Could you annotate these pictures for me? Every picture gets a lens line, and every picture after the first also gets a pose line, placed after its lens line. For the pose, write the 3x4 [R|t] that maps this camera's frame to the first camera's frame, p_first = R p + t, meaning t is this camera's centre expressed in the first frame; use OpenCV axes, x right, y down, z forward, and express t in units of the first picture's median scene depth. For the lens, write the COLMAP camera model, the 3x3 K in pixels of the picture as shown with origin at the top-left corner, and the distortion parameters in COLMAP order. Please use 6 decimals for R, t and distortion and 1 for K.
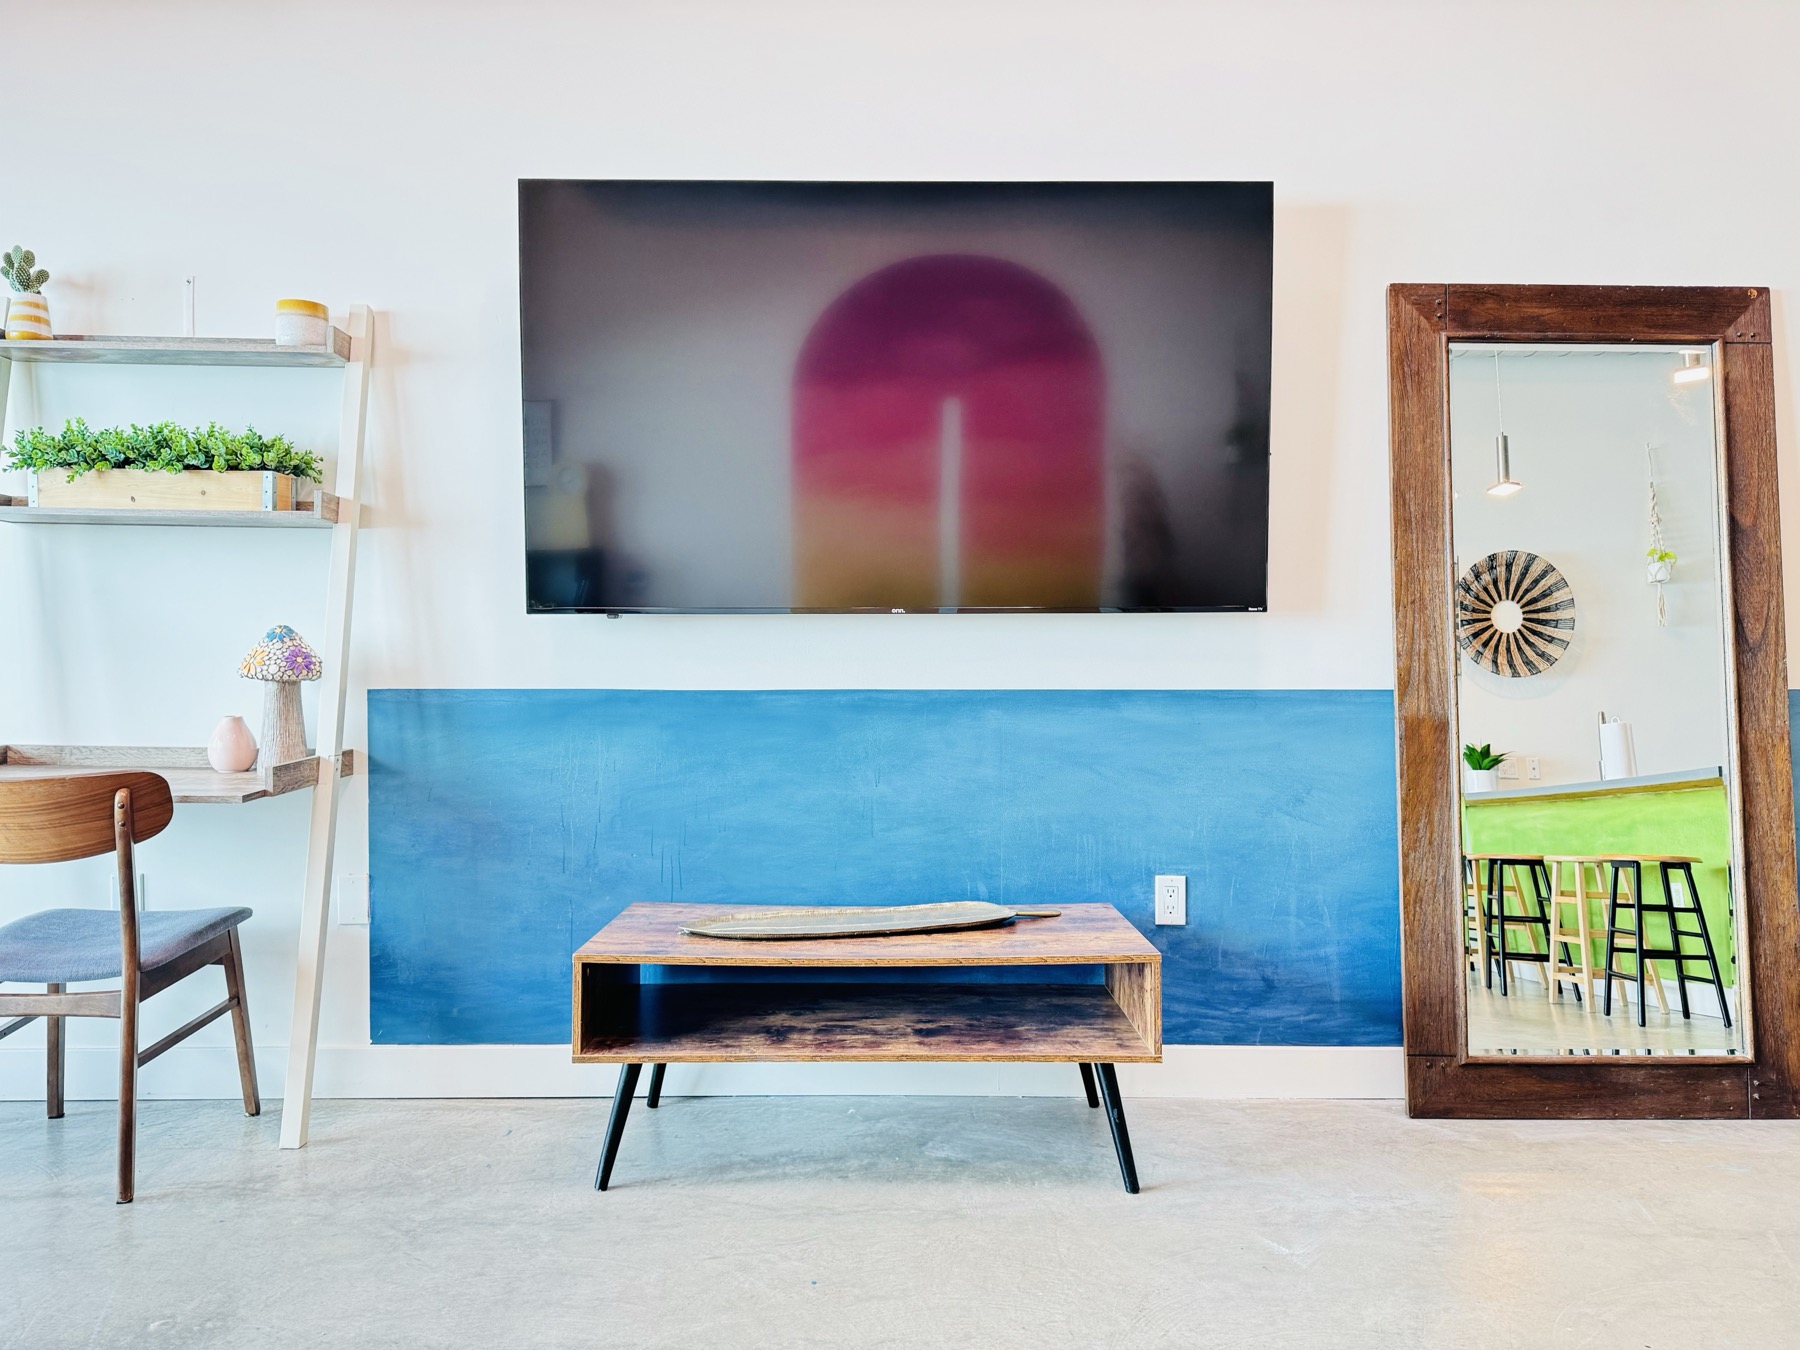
lens RADIAL K [[1264.8, 0, 907.1], [0, 1264.8, 667.8], [0, 0, 1]] dist [0.095522, -0.105635]
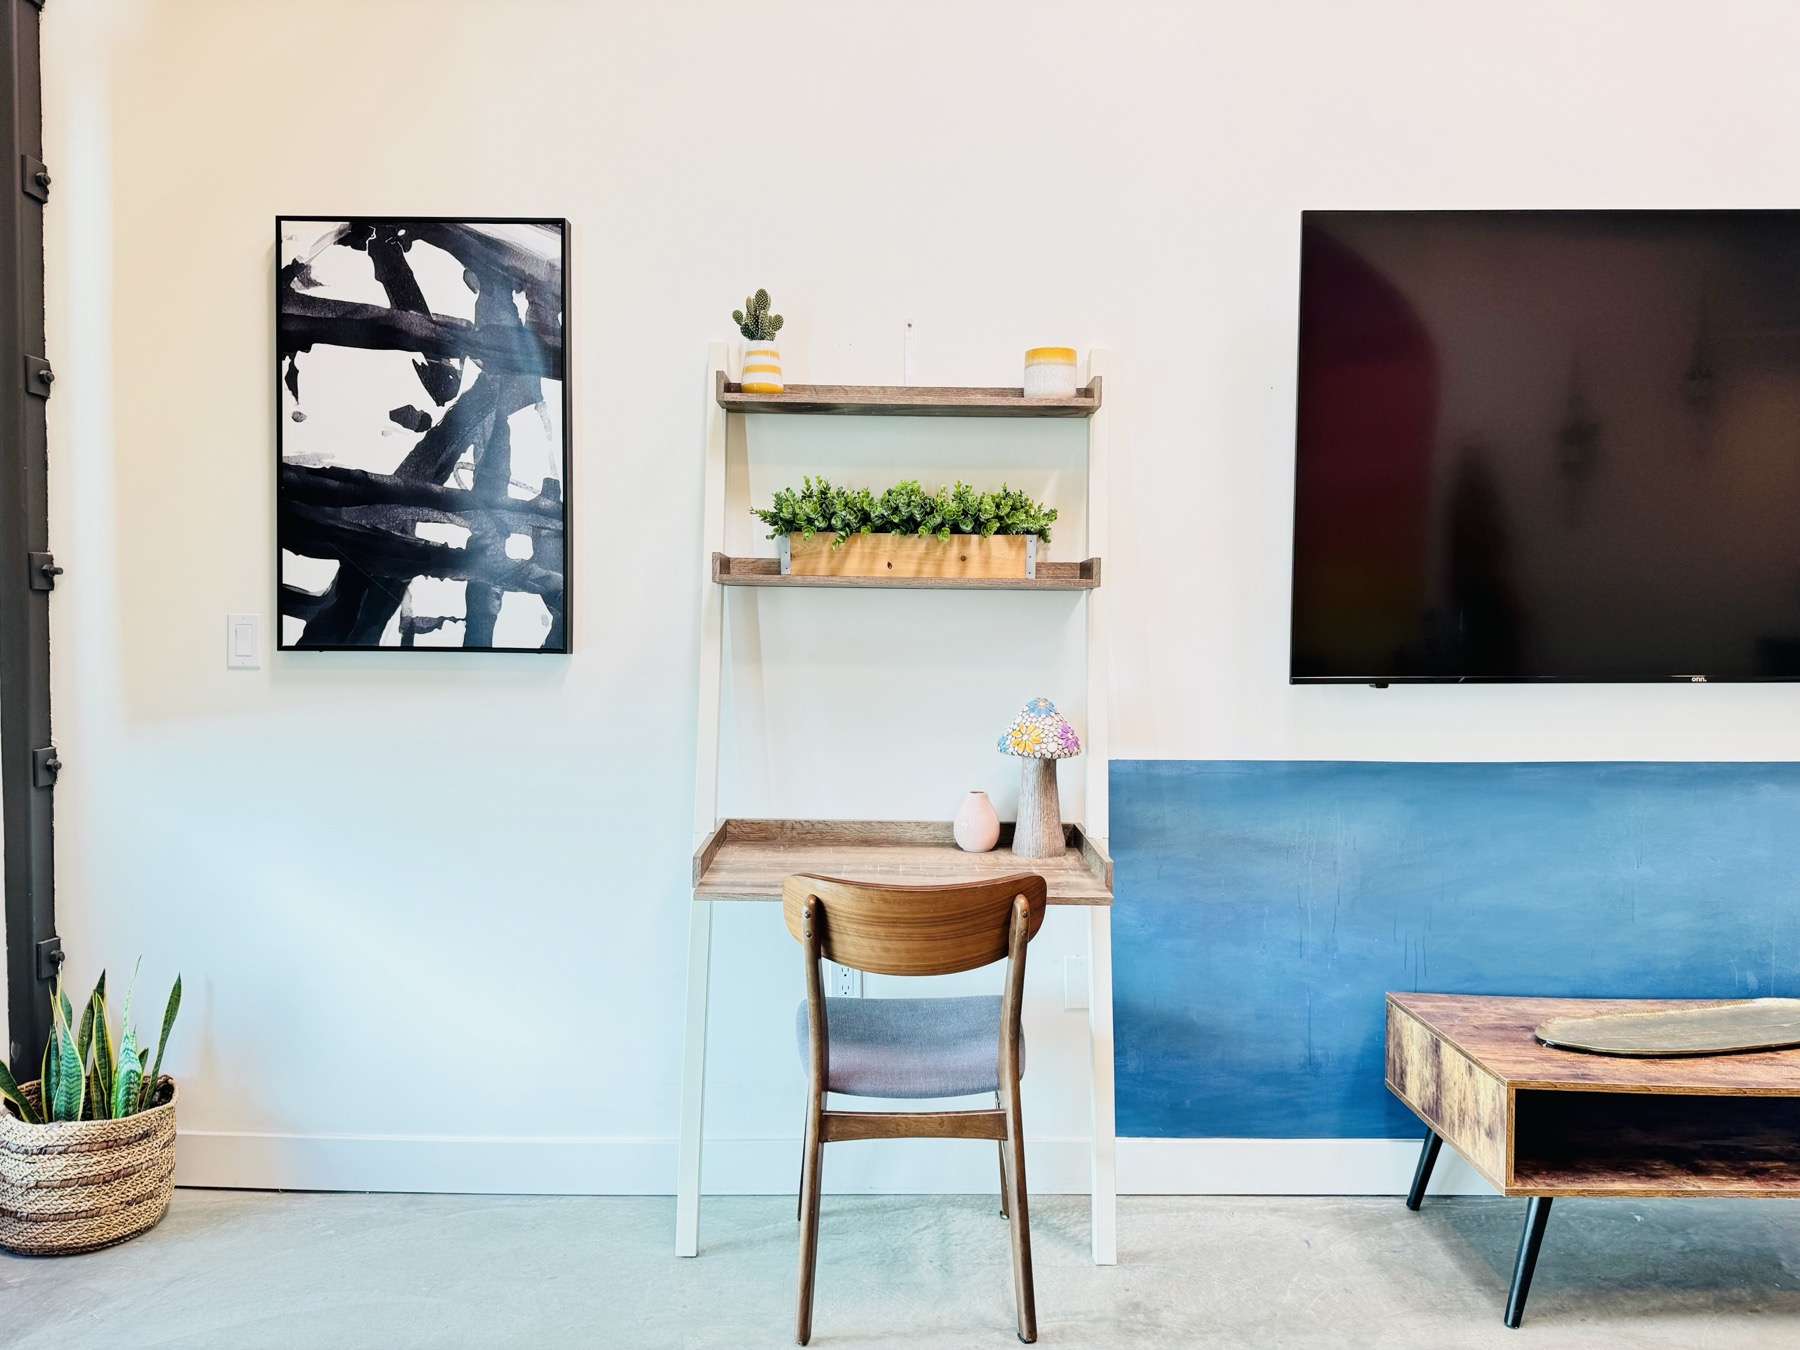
lens RADIAL K [[1264.8, 0, 902.2], [0, 1264.8, 668.1], [0, 0, 1]] dist [0.095522, -0.105635]
pose [[0.999942, 0.000491, -0.010726, -0.550529], [-0.000158, 0.999518, 0.031059, -0.079835], [0.010736, -0.031056, 0.999460, 0.068691]]
